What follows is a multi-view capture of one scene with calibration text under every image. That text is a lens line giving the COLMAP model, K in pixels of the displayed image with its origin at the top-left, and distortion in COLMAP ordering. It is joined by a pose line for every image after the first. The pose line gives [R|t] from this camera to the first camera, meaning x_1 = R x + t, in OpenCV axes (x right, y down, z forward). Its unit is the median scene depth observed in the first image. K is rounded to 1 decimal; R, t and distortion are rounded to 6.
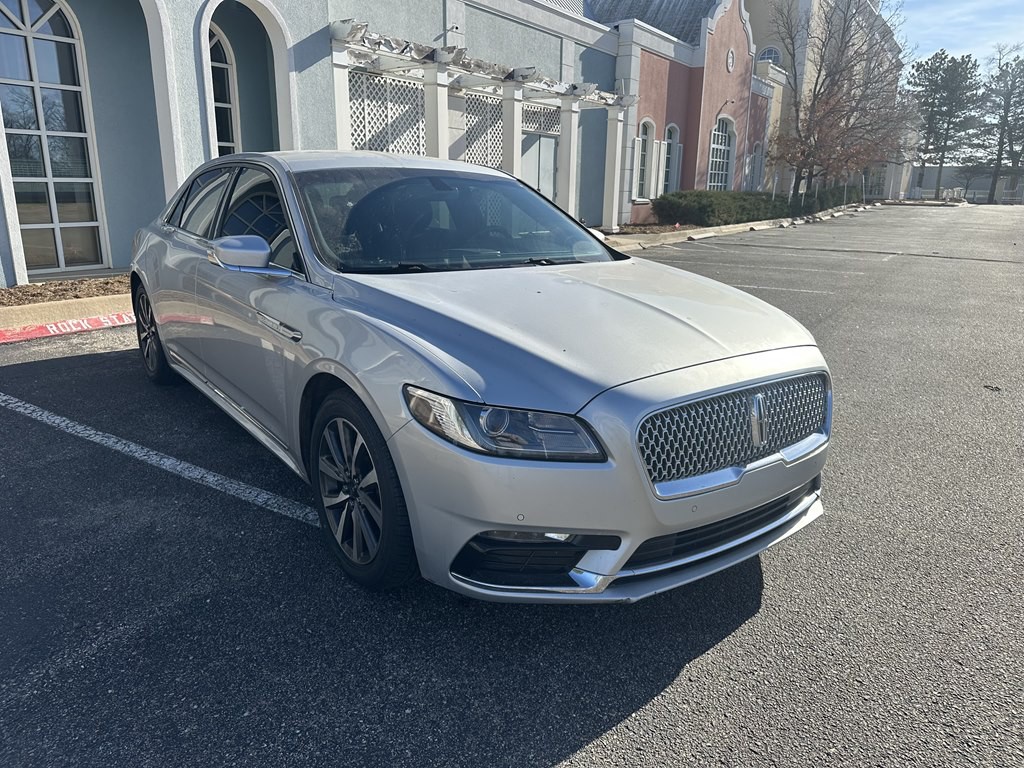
lens RADIAL K [[719.0, 0, 514.4], [0, 719.0, 376.5], [0, 0, 1]] dist [0.010837, -0.016568]
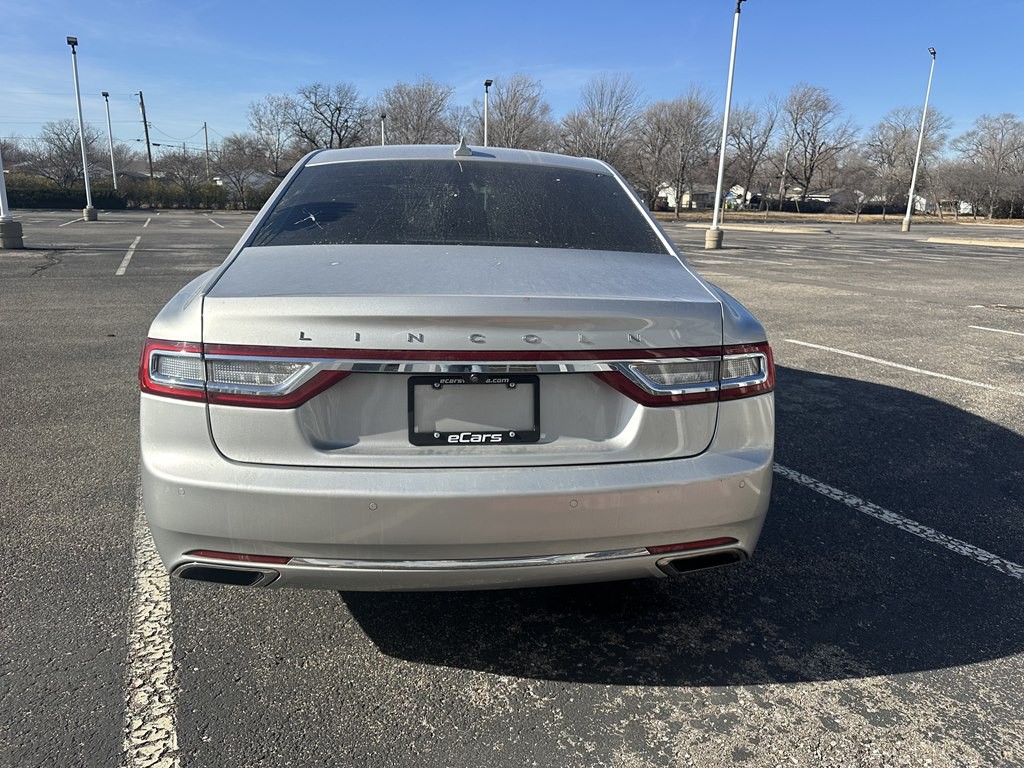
lens RADIAL K [[725.1, 0, 510.2], [0, 725.1, 377.6], [0, 0, 1]] dist [0.000197, -0.005226]
pose [[-0.843102, -0.164954, 0.511829, -0.216308], [0.100326, 0.886831, 0.451071, -0.125879], [-0.528312, 0.431649, -0.731140, 0.478192]]
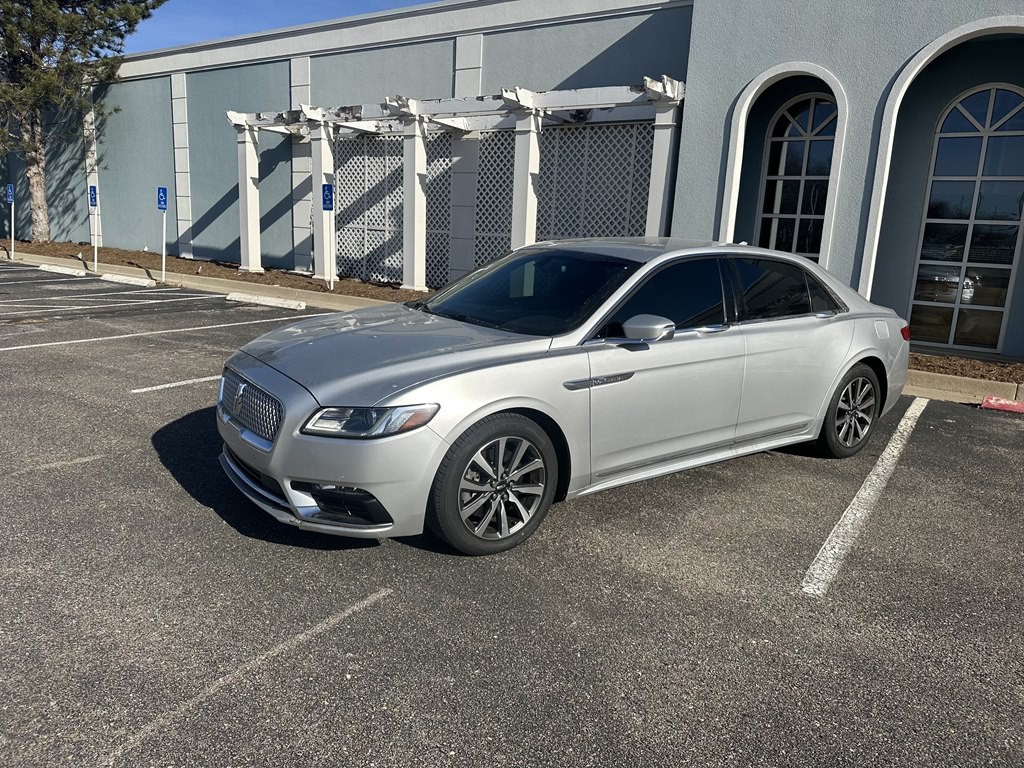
lens RADIAL K [[714.8, 0, 506.0], [0, 714.8, 397.5], [0, 0, 1]] dist [0.089158, -0.128024]
pose [[-0.030626, 0.213148, -0.976540, 0.275490], [-0.300029, 0.929984, 0.212396, -0.066389], [0.953438, 0.299495, 0.035468, 0.219576]]
